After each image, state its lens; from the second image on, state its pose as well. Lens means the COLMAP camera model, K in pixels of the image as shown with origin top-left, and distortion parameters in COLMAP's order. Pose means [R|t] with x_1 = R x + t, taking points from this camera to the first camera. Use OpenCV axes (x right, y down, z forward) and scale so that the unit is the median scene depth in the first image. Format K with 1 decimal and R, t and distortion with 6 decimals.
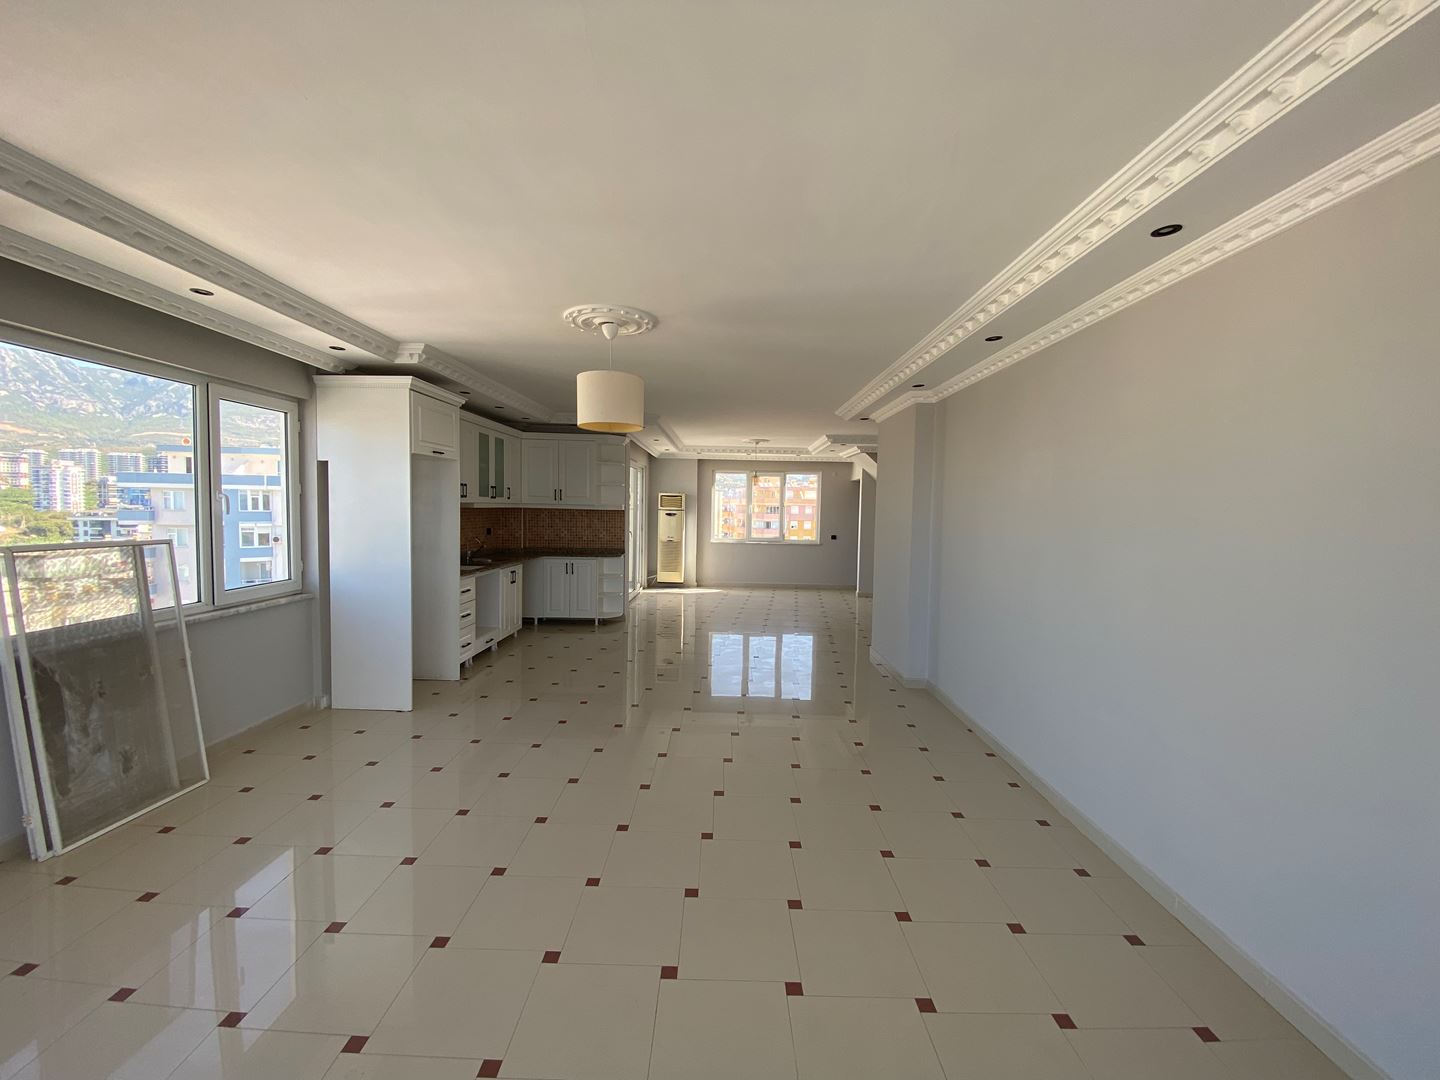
lens RADIAL K [[580.7, 0, 713.7], [0, 580.7, 537.0], [0, 0, 1]] dist [0.038804, -0.031073]
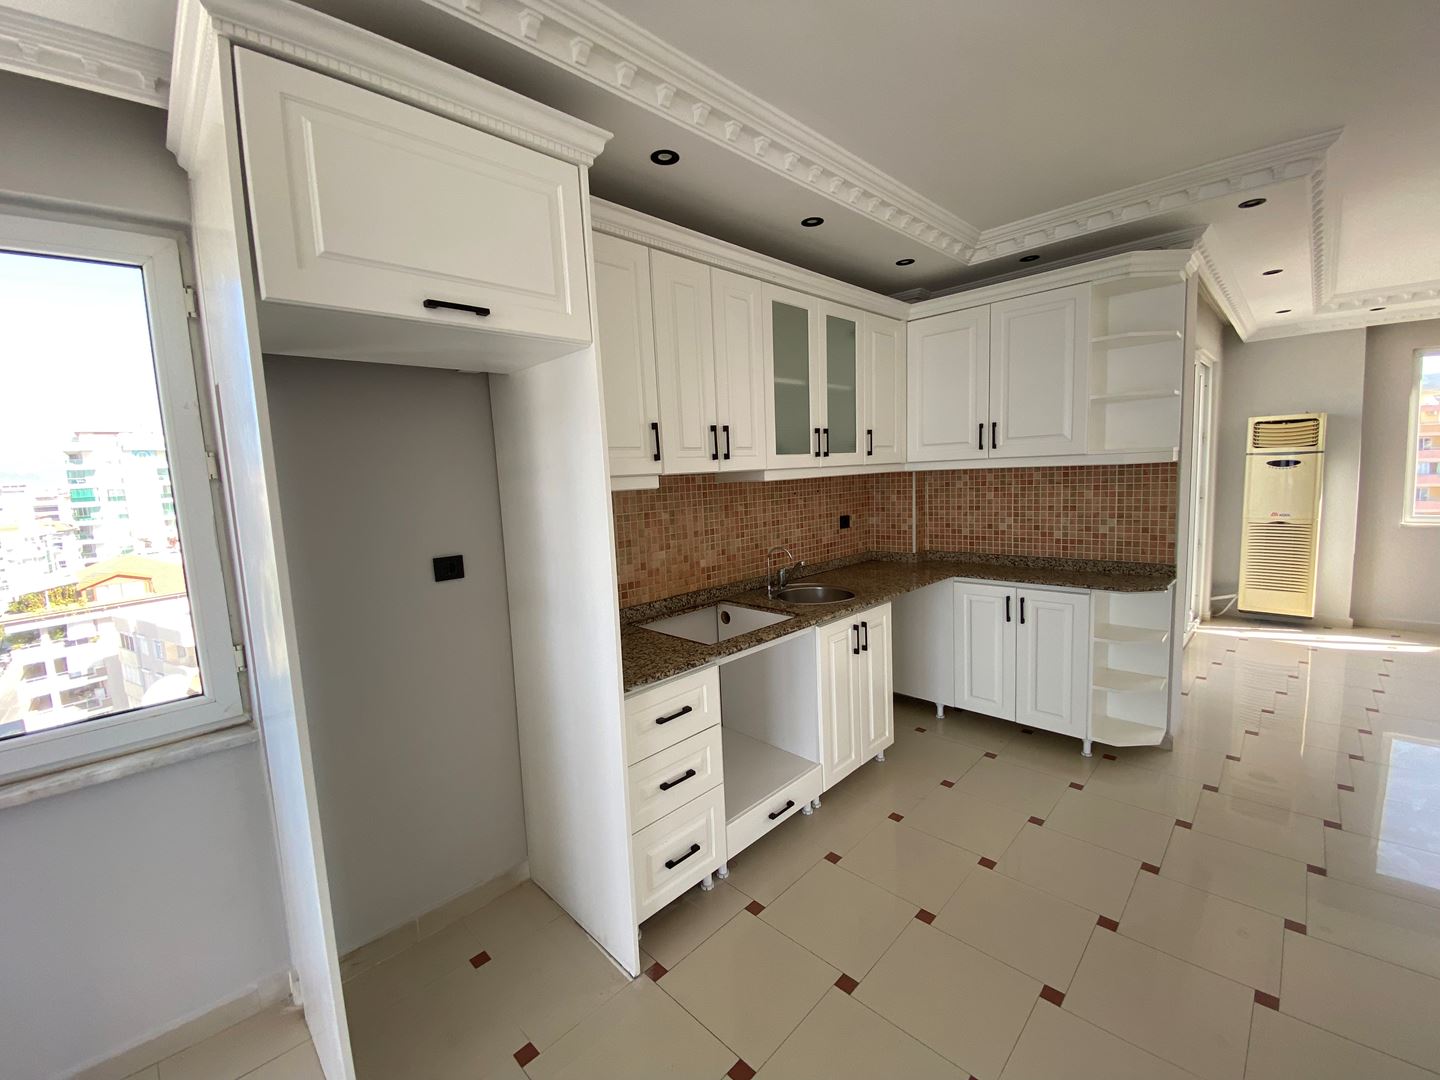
lens RADIAL K [[583.9, 0, 716.6], [0, 583.9, 540.5], [0, 0, 1]] dist [0.021343, -0.020936]
pose [[0.720433, 0.027706, -0.692971, -0.107092], [0.024299, 0.997580, 0.065147, -0.028184], [0.693099, -0.063773, 0.718016, 0.533338]]
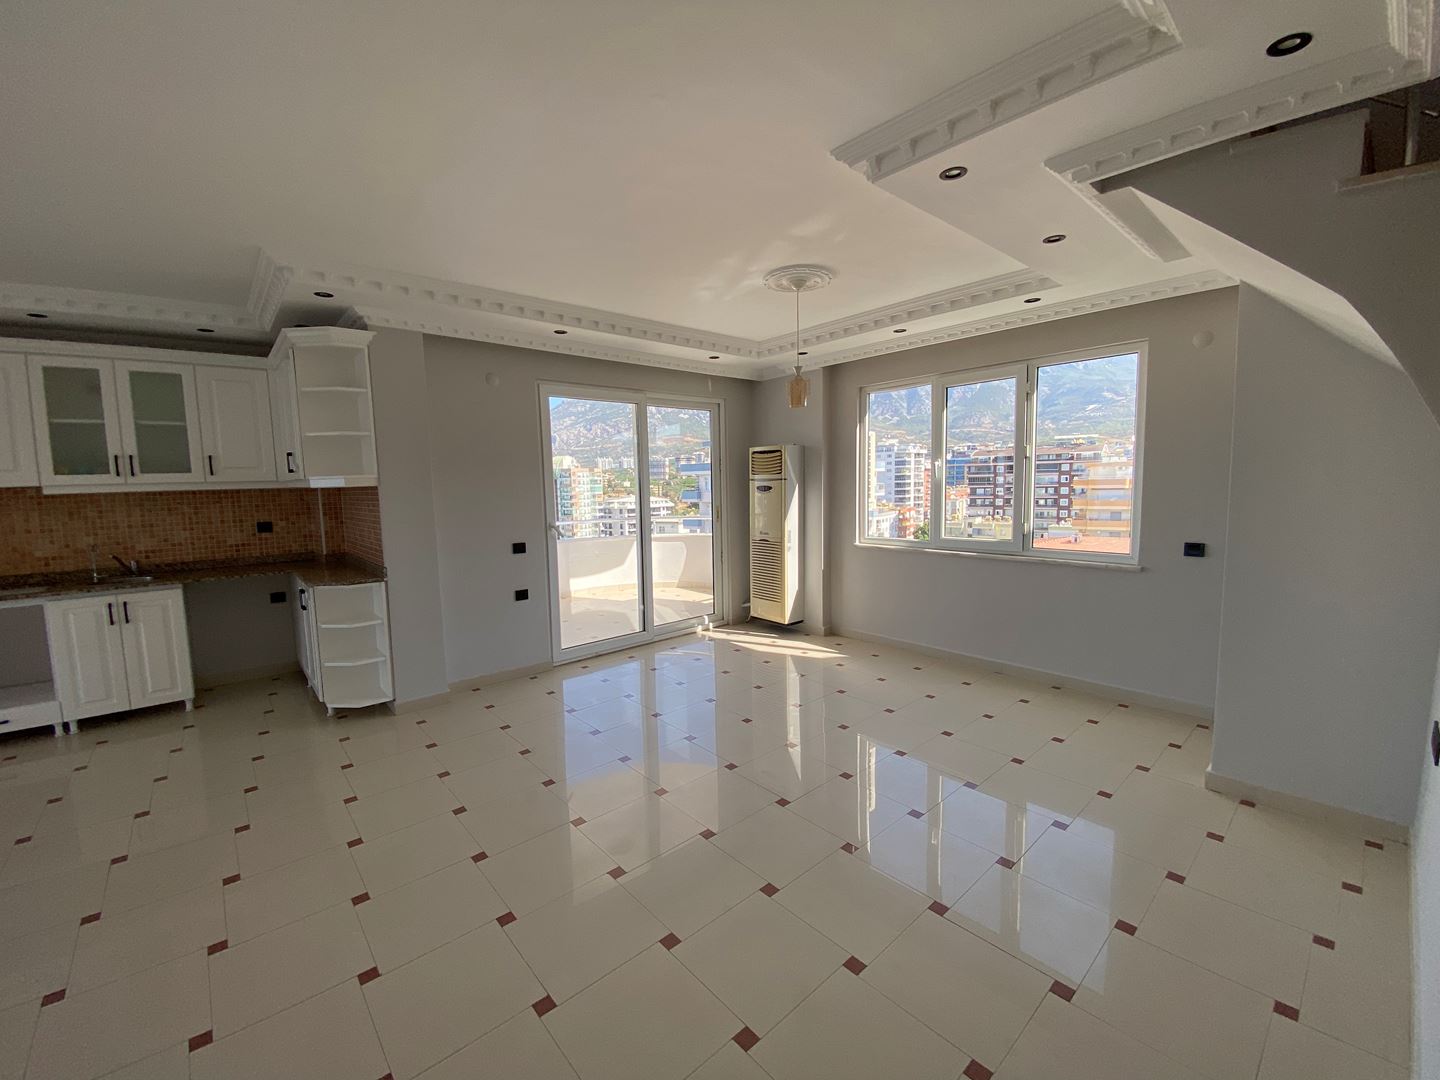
lens RADIAL K [[583.9, 0, 716.6], [0, 583.9, 540.5], [0, 0, 1]] dist [0.021343, -0.020936]
pose [[0.668960, 0.041223, -0.742154, 0.399057], [-0.002974, 0.998601, 0.052786, -0.029046], [0.743292, -0.033105, 0.668147, 0.902469]]
